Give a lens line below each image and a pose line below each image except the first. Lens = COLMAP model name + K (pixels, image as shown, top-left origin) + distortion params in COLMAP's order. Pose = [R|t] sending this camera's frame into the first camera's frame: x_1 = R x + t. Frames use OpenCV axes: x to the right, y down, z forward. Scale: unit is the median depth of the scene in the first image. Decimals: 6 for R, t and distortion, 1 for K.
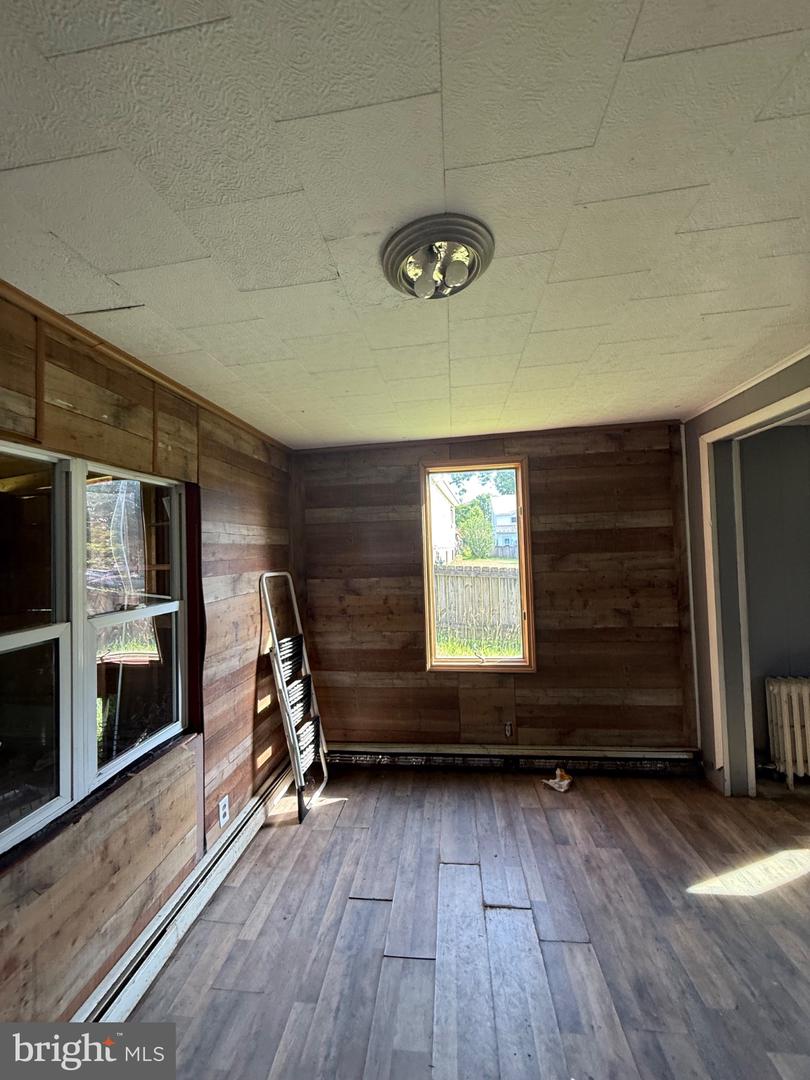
lens RADIAL K [[426.5, 0, 410.2], [0, 426.5, 537.0], [0, 0, 1]] dist [-0.001367, -0.000560]
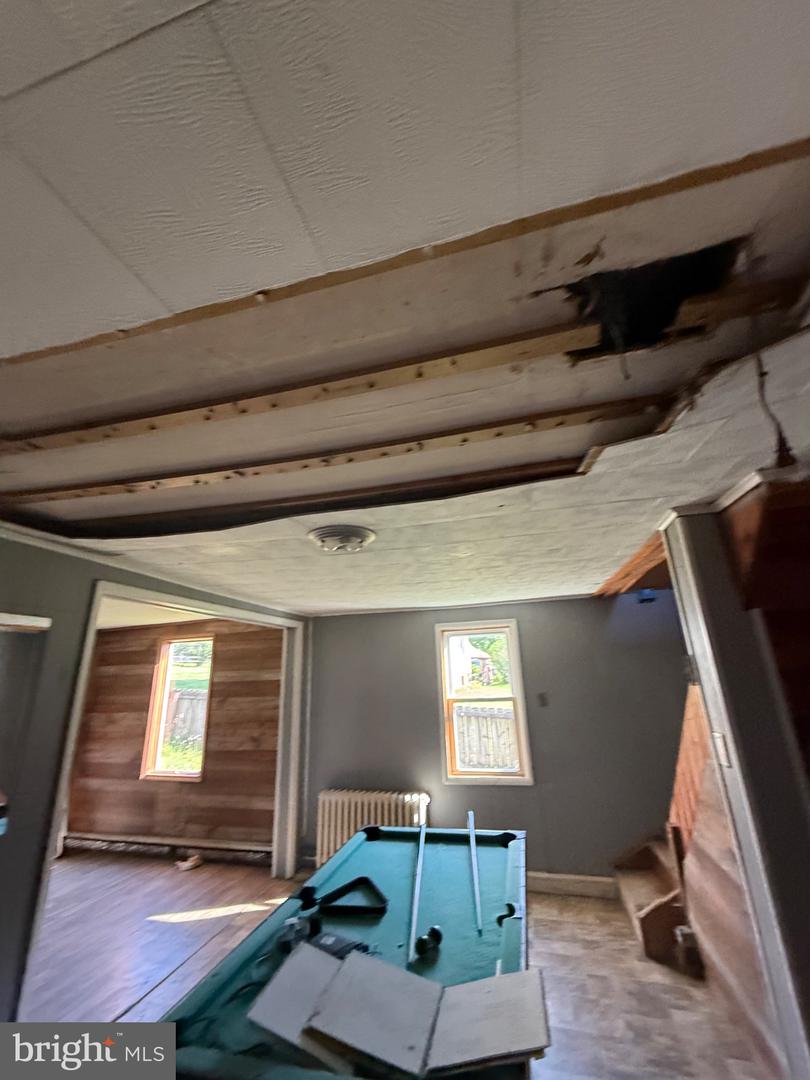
lens RADIAL K [[427.1, 0, 405.0], [0, 427.1, 540.0], [0, 0, 1]] dist [0.001641, -0.000242]
pose [[0.989211, -0.044786, -0.139486, 1.269489], [0.006572, 0.964733, -0.263149, -0.102543], [0.146352, 0.259393, 0.954618, -0.550961]]
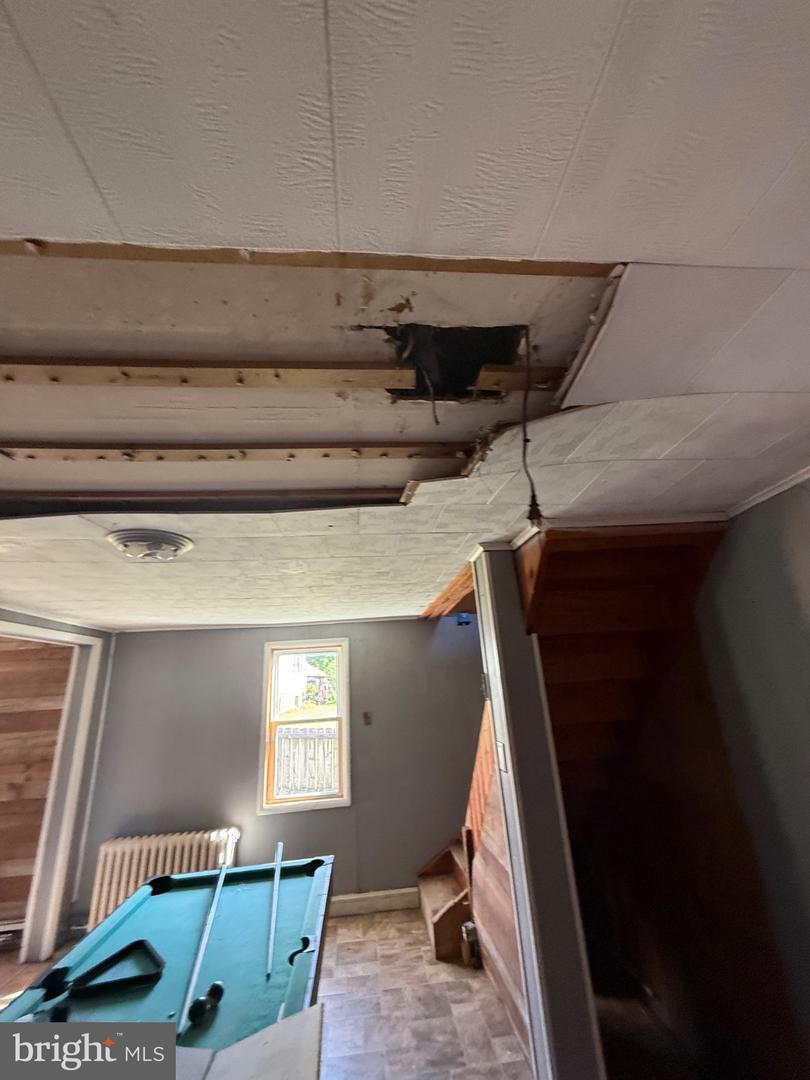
lens RADIAL K [[426.6, 0, 399.5], [0, 426.6, 539.4], [0, 0, 1]] dist [0.000527, -0.000663]
pose [[0.979091, 0.040985, 0.199251, 1.293533], [0.020913, 0.954024, -0.299001, -0.104989], [-0.202344, 0.296916, 0.933219, -0.548436]]
